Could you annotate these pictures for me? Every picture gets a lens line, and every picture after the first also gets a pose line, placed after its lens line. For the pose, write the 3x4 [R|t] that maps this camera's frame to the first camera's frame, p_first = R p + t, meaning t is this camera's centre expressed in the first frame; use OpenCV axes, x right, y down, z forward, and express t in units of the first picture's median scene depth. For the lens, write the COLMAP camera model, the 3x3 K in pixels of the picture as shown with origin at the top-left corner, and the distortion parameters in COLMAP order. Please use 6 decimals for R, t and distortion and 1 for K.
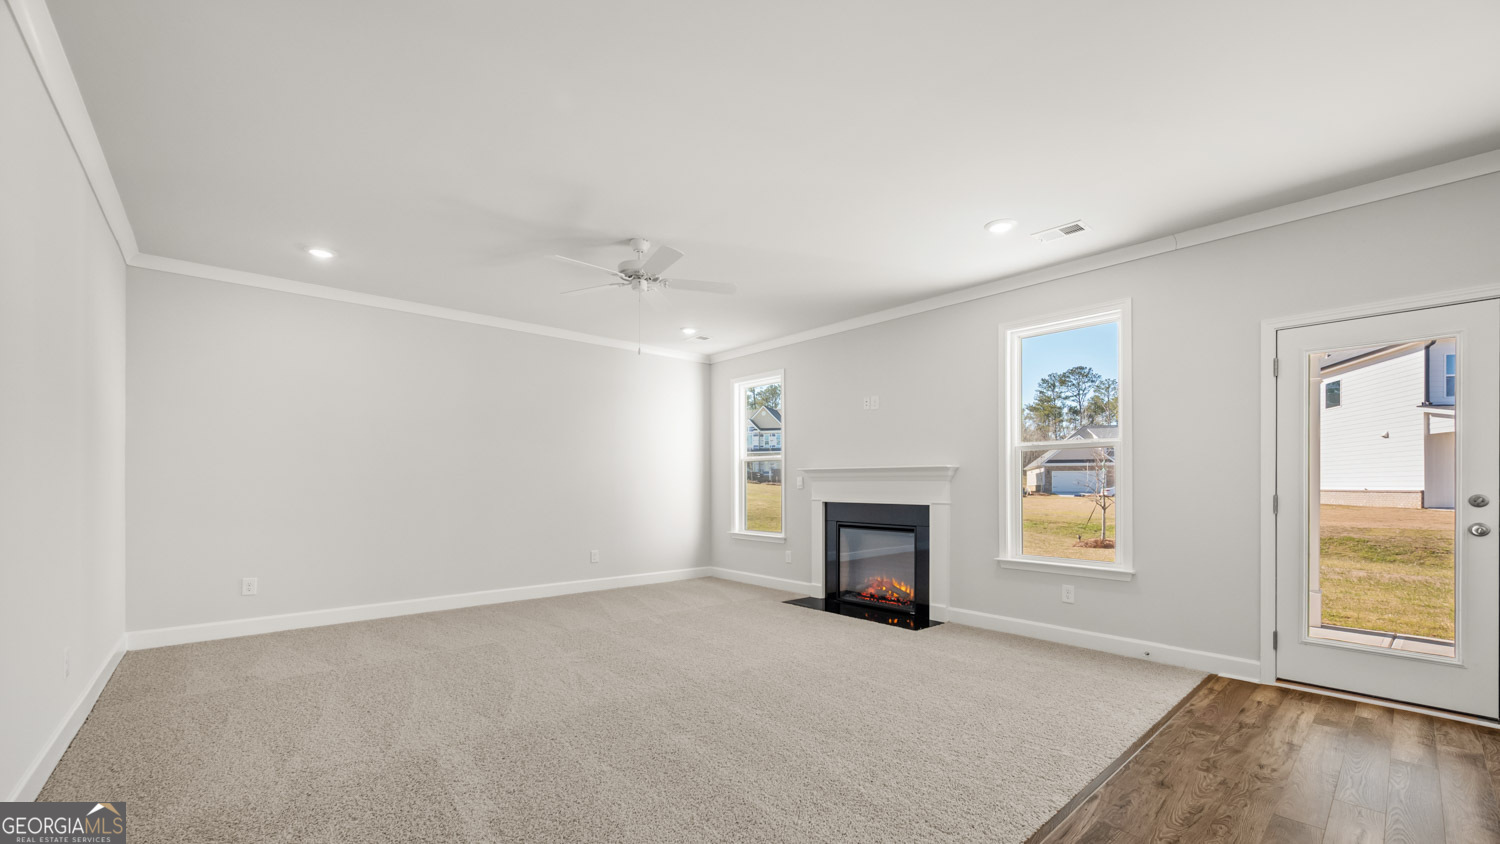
lens RADIAL K [[596.8, 0, 752.7], [0, 596.8, 481.8], [0, 0, 1]] dist [0.000238, -0.000359]
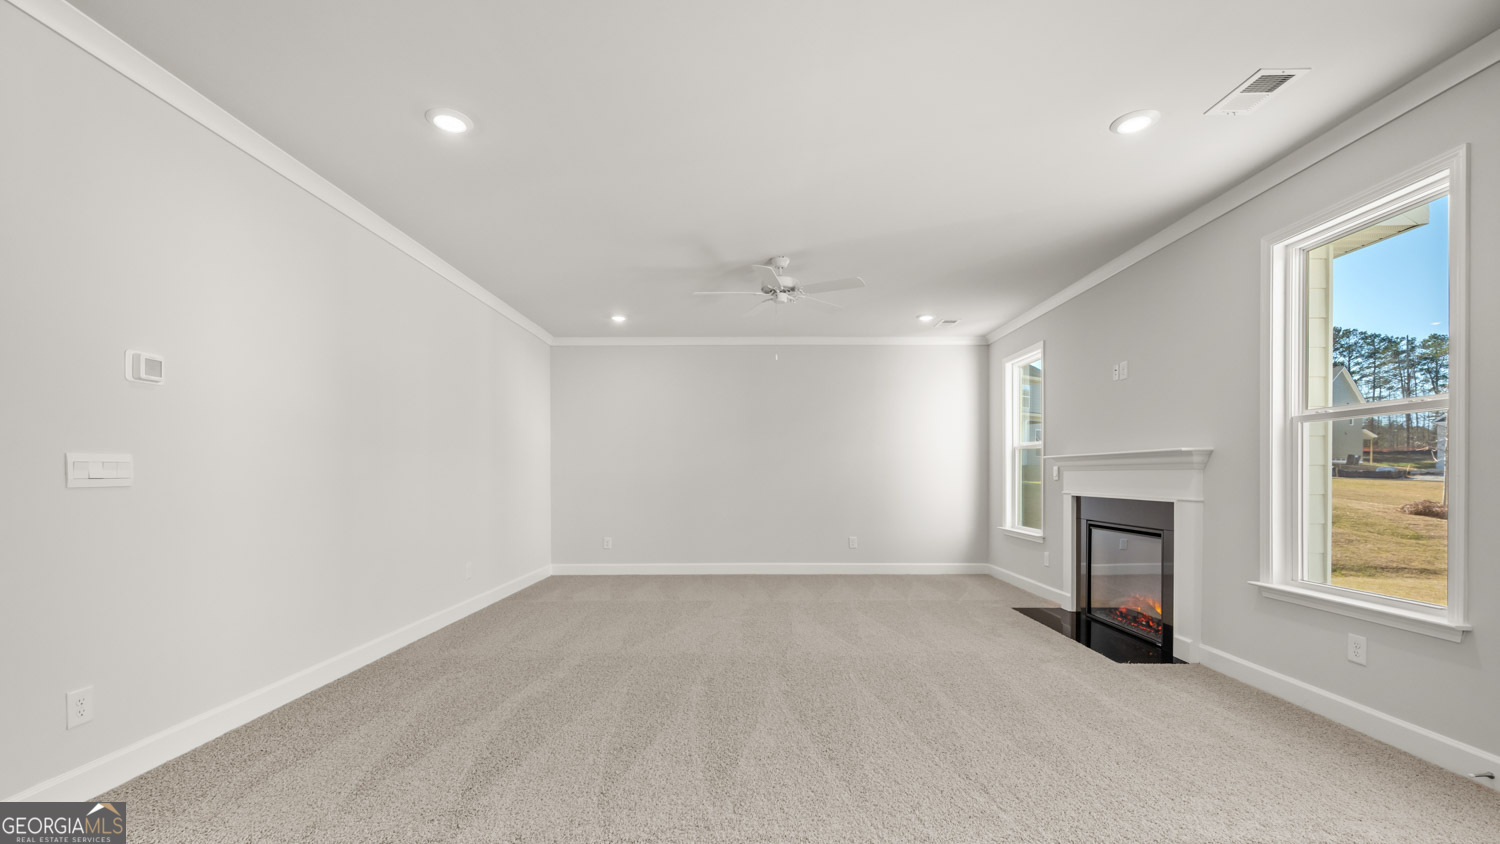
lens RADIAL K [[596.8, 0, 752.7], [0, 596.8, 481.8], [0, 0, 1]] dist [0.000238, -0.000359]
pose [[0.746190, 0.004072, -0.665720, 0.364304], [0.006314, 0.999893, 0.013193, 0.000298], [0.665703, -0.014048, 0.746085, 0.088434]]
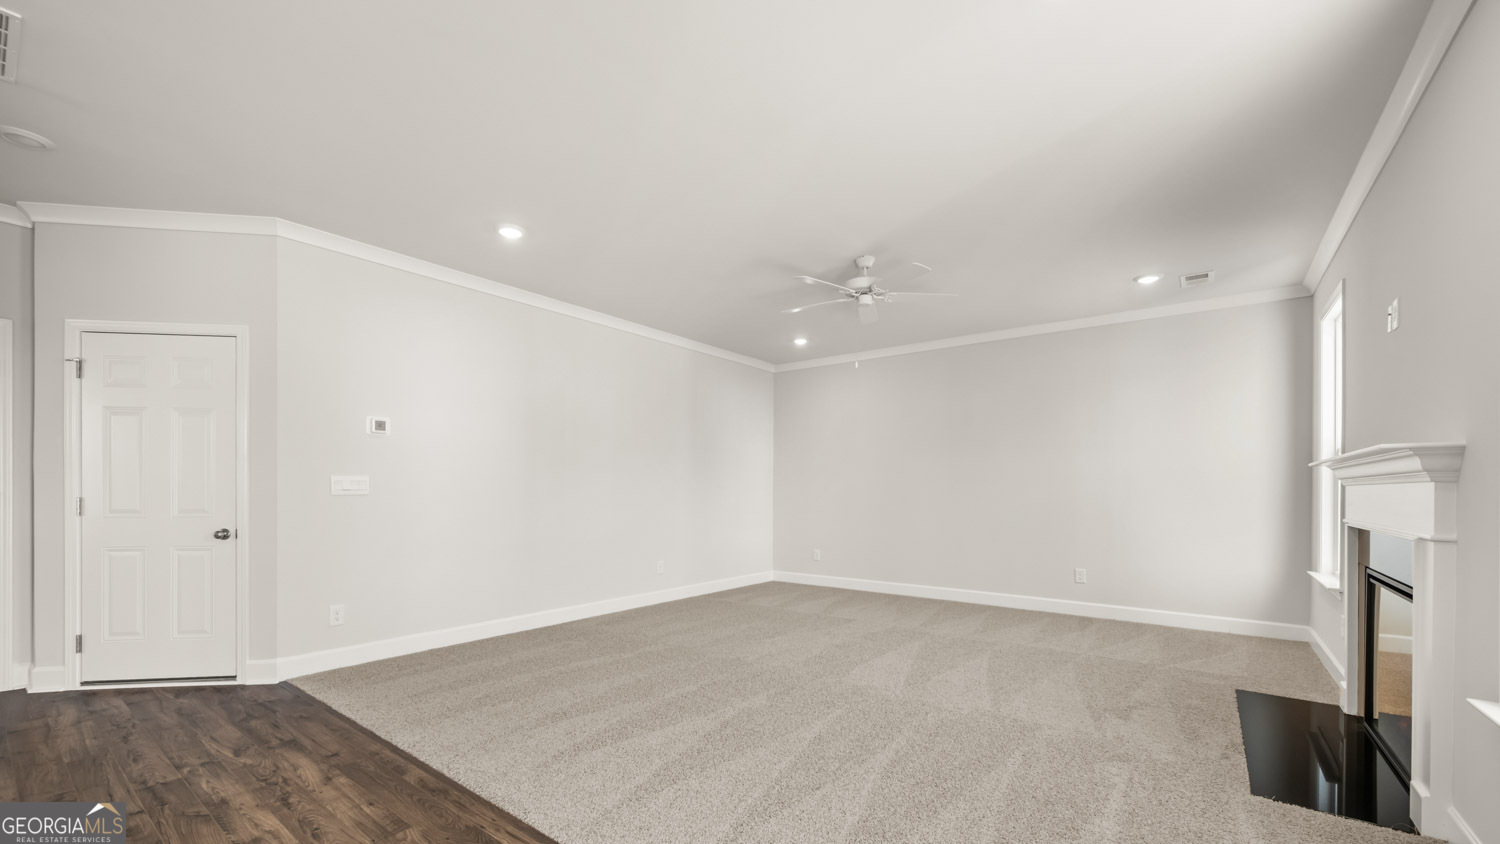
lens RADIAL K [[595.4, 0, 754.4], [0, 595.4, 491.7], [0, 0, 1]] dist [0.001088, 0.000006]
pose [[0.189876, -0.000622, -0.981808, 0.561709], [0.002009, 0.999998, -0.000245, 0.003594], [0.981806, -0.001926, 0.189877, 0.429520]]
